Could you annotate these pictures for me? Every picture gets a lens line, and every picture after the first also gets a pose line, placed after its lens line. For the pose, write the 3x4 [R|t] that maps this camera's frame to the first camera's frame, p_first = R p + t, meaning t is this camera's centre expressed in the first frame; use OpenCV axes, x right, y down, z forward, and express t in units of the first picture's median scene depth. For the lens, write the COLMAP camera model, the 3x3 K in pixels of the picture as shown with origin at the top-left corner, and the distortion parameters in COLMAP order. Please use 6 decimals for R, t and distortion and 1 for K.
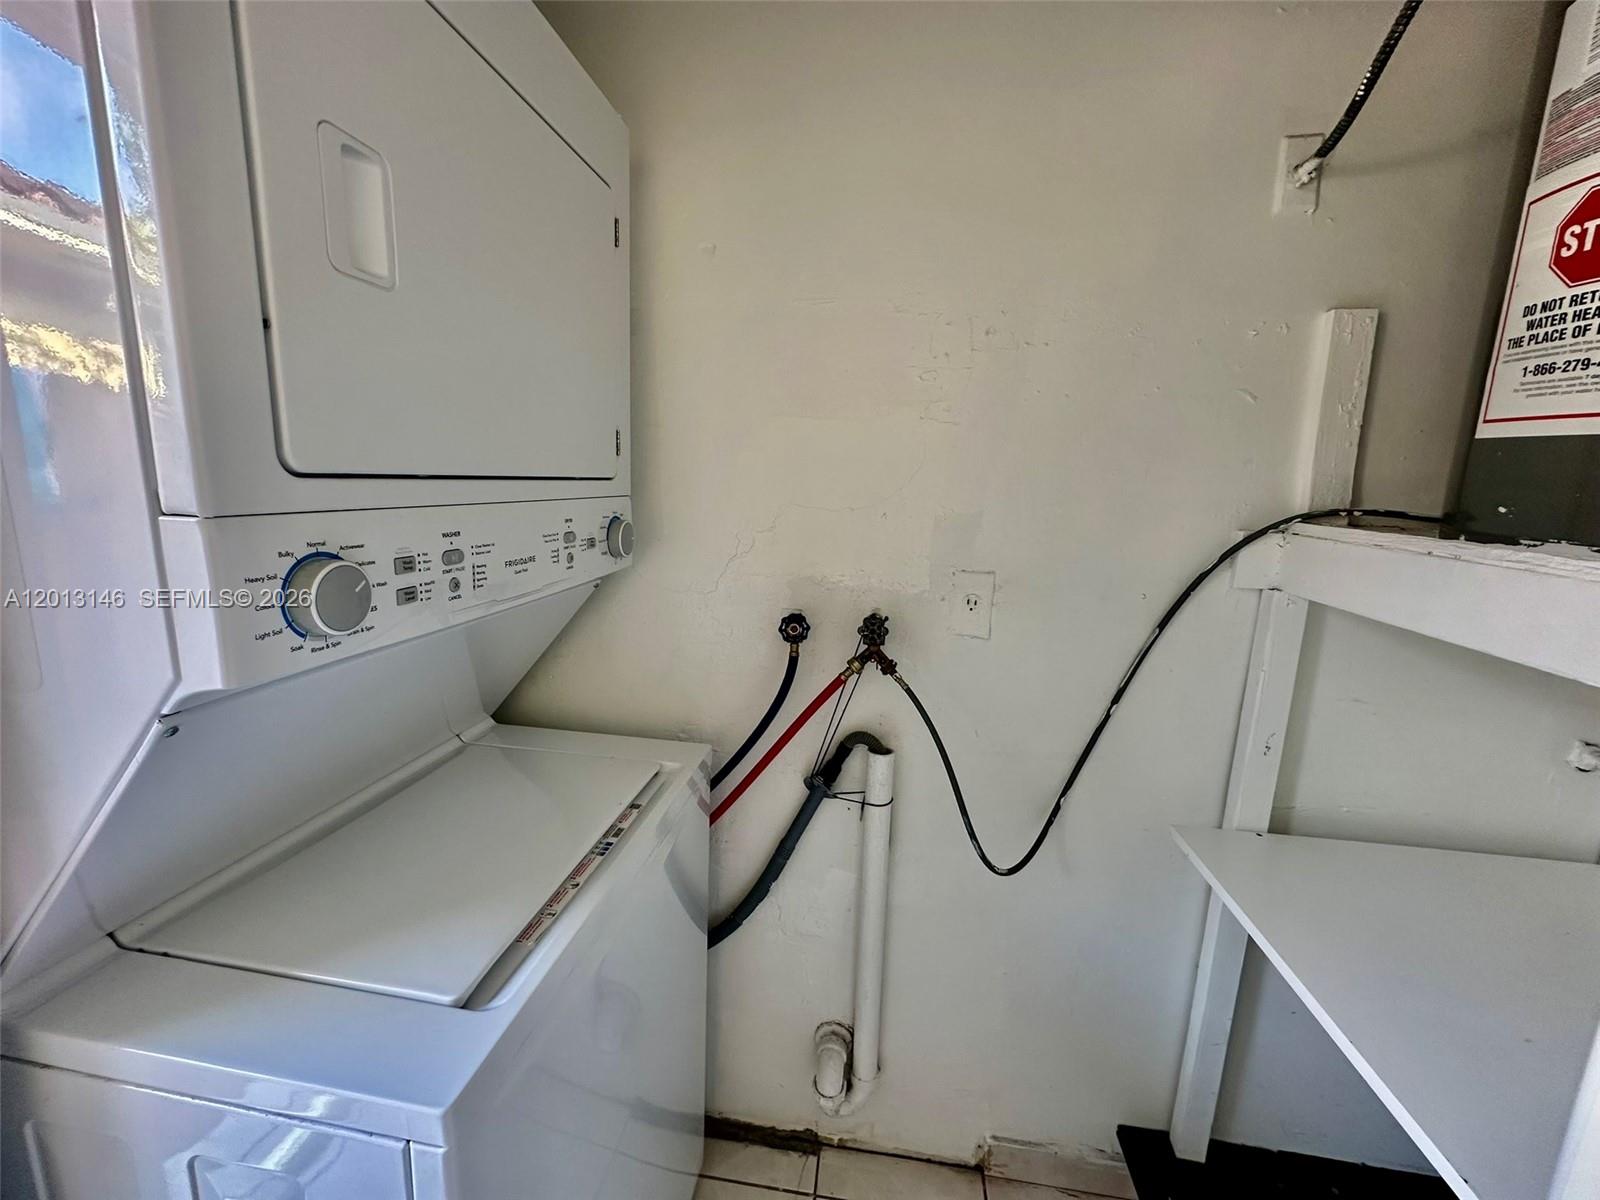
lens RADIAL K [[641.9, 0, 801.4], [0, 641.9, 594.0], [0, 0, 1]] dist [-0.002442, -0.000018]
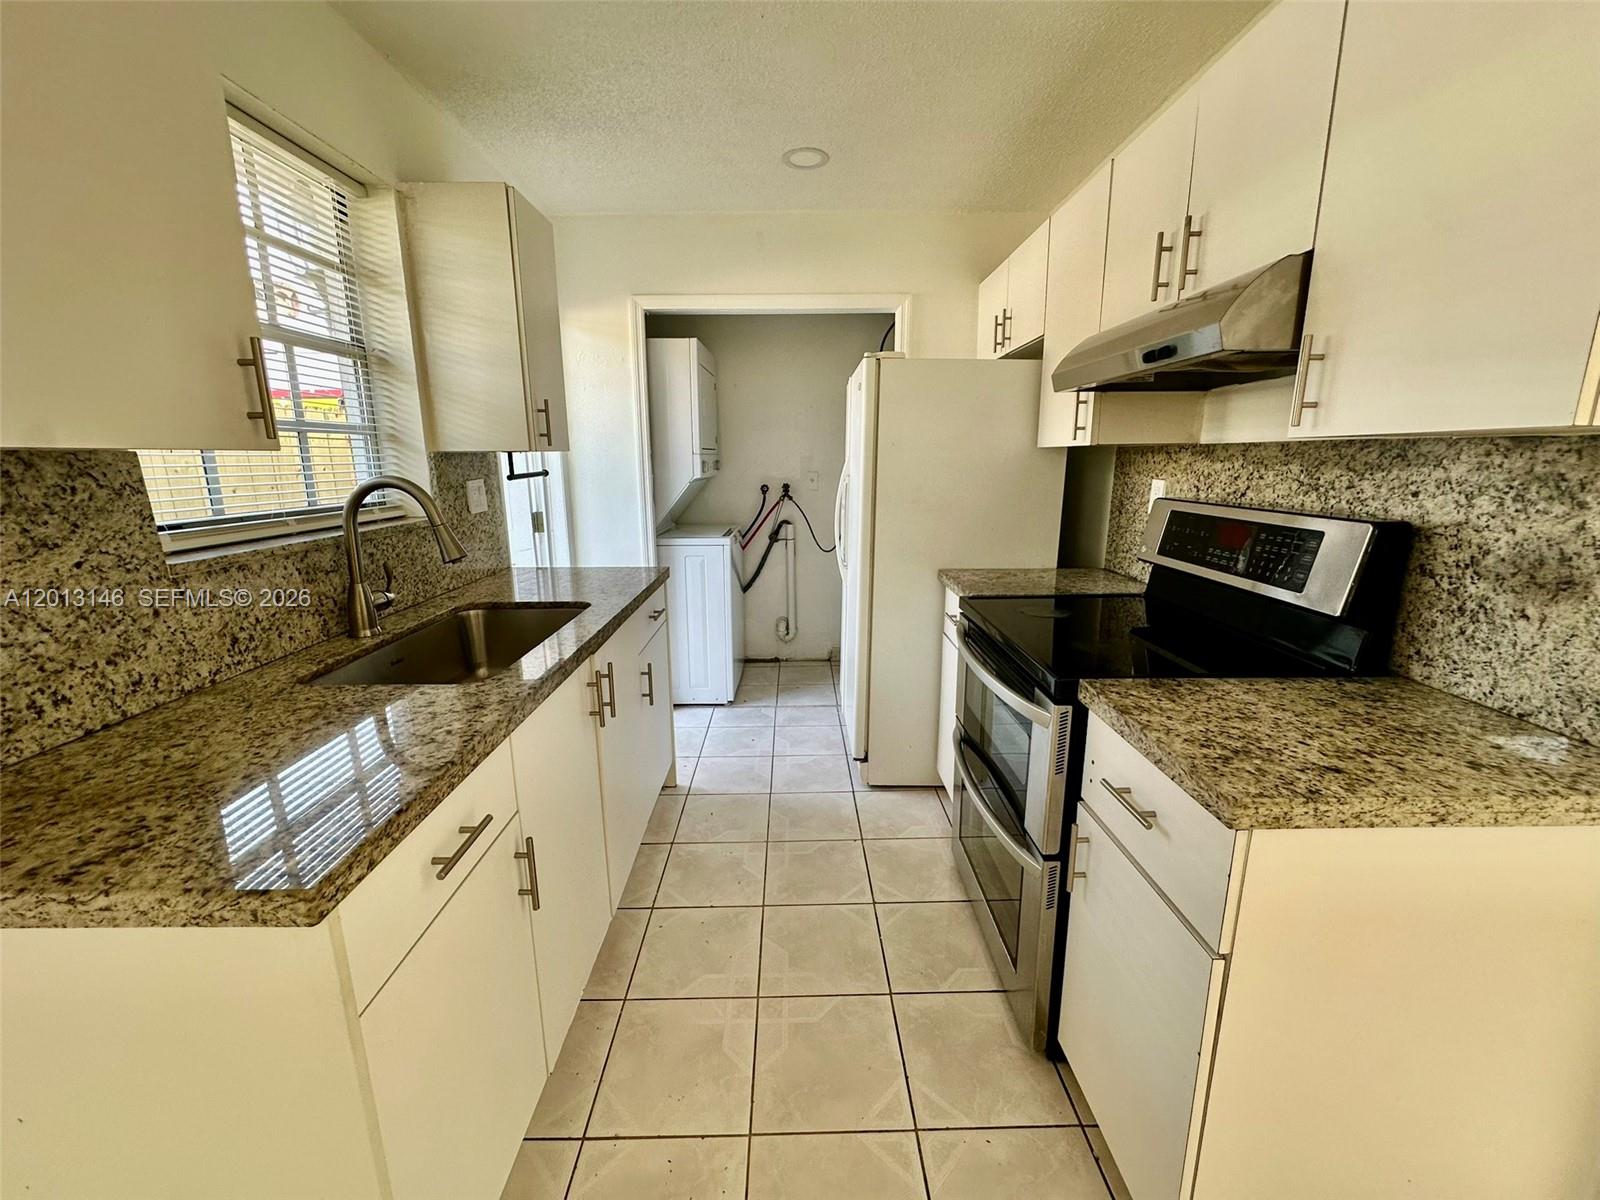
lens RADIAL K [[641.9, 0, 799.0], [0, 641.9, 597.4], [0, 0, 1]] dist [-0.002442, -0.000018]
pose [[0.982456, -0.080535, 0.168210, -0.445480], [0.073474, 0.996151, 0.047794, 0.470928], [-0.171412, -0.034597, 0.984592, -2.449132]]
